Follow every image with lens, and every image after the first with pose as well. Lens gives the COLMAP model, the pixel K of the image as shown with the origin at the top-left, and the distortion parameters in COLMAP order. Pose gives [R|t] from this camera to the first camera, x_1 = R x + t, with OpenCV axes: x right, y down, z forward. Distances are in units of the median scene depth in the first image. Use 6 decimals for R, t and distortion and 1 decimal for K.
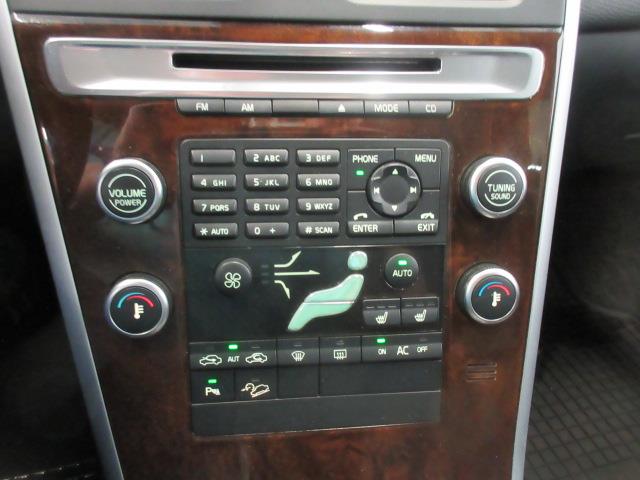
lens RADIAL K [[521.3, 0, 320.0], [0, 521.3, 240.0], [0, 0, 1]] dist [0.023643, -0.002641]
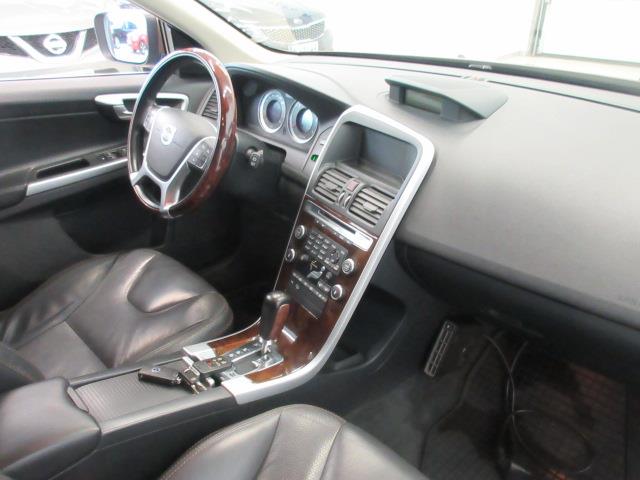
lens RADIAL K [[521.3, 0, 320.0], [0, 521.3, 240.0], [0, 0, 1]] dist [0.023643, -0.002641]
pose [[0.458274, 0.356691, -0.814099, 3.226985], [-0.515684, 0.852718, 0.083321, -0.469246], [0.723916, 0.381634, 0.574718, -1.388593]]
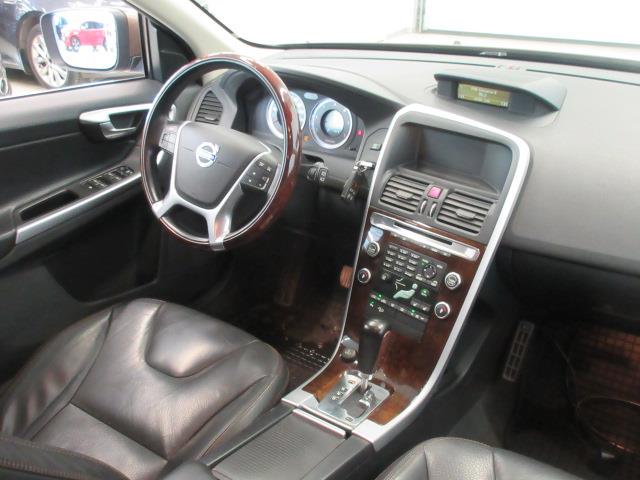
lens RADIAL K [[564.8, 0, 320.0], [0, 564.8, 240.0], [0, 0, 1]] dist [-0.007882, -0.007866]
pose [[0.655054, 0.294471, -0.695838, 2.281959], [-0.417335, 0.908714, -0.008317, 0.053205], [0.629869, 0.295846, 0.718151, -2.335681]]
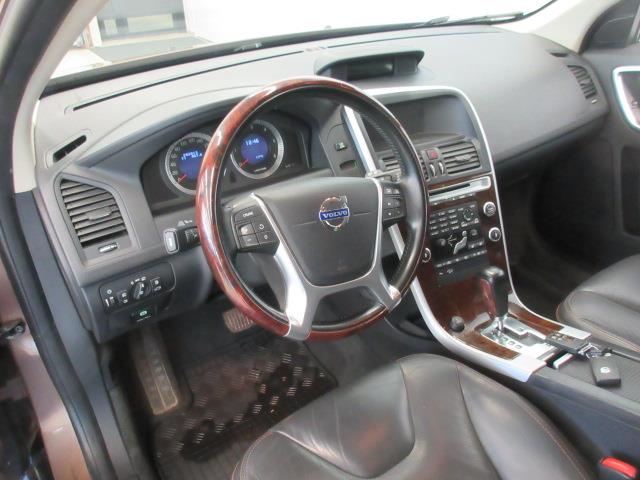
lens RADIAL K [[521.3, 0, 320.0], [0, 521.3, 240.0], [0, 0, 1]] dist [0.023643, -0.002641]
pose [[0.945830, -0.232407, 0.226698, -1.960127], [0.258667, 0.961424, -0.093574, 0.178810], [-0.196205, 0.147145, 0.969460, -2.777807]]
